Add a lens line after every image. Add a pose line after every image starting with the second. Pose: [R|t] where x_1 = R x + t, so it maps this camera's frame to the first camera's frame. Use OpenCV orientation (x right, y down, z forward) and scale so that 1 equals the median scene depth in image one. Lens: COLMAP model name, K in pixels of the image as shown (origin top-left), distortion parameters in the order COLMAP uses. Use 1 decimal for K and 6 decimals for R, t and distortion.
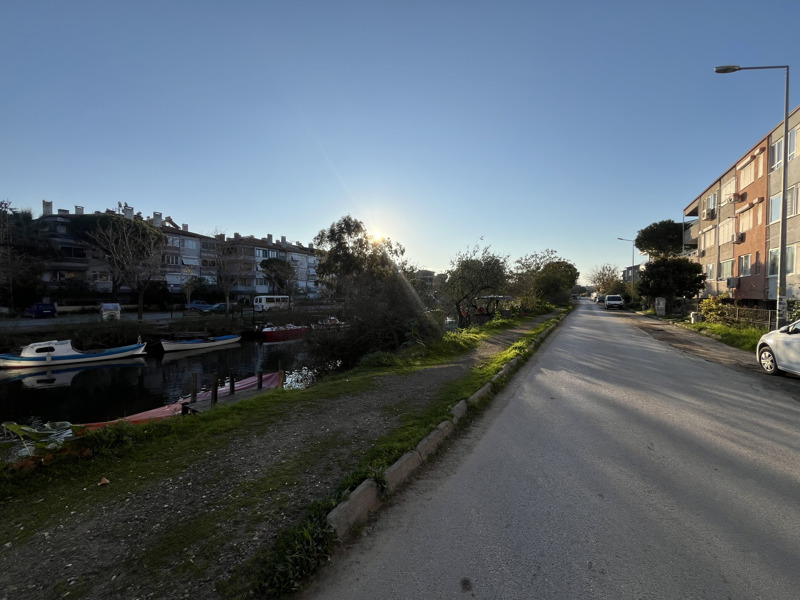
lens RADIAL K [[327.3, 0, 393.2], [0, 327.3, 299.1], [0, 0, 1]] dist [-0.003082, 0.000122]
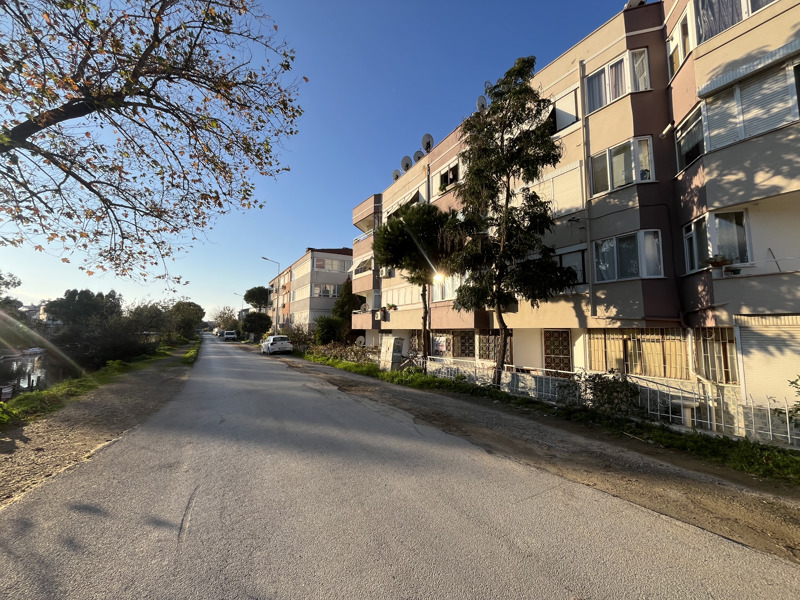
lens RADIAL K [[327.3, 0, 401.4], [0, 327.3, 300.8], [0, 0, 1]] dist [-0.003082, 0.000122]
pose [[0.482274, 0.078856, 0.872464, -0.279351], [0.008629, 0.995464, -0.094743, -0.001768], [-0.875978, 0.053221, 0.479406, -0.437865]]
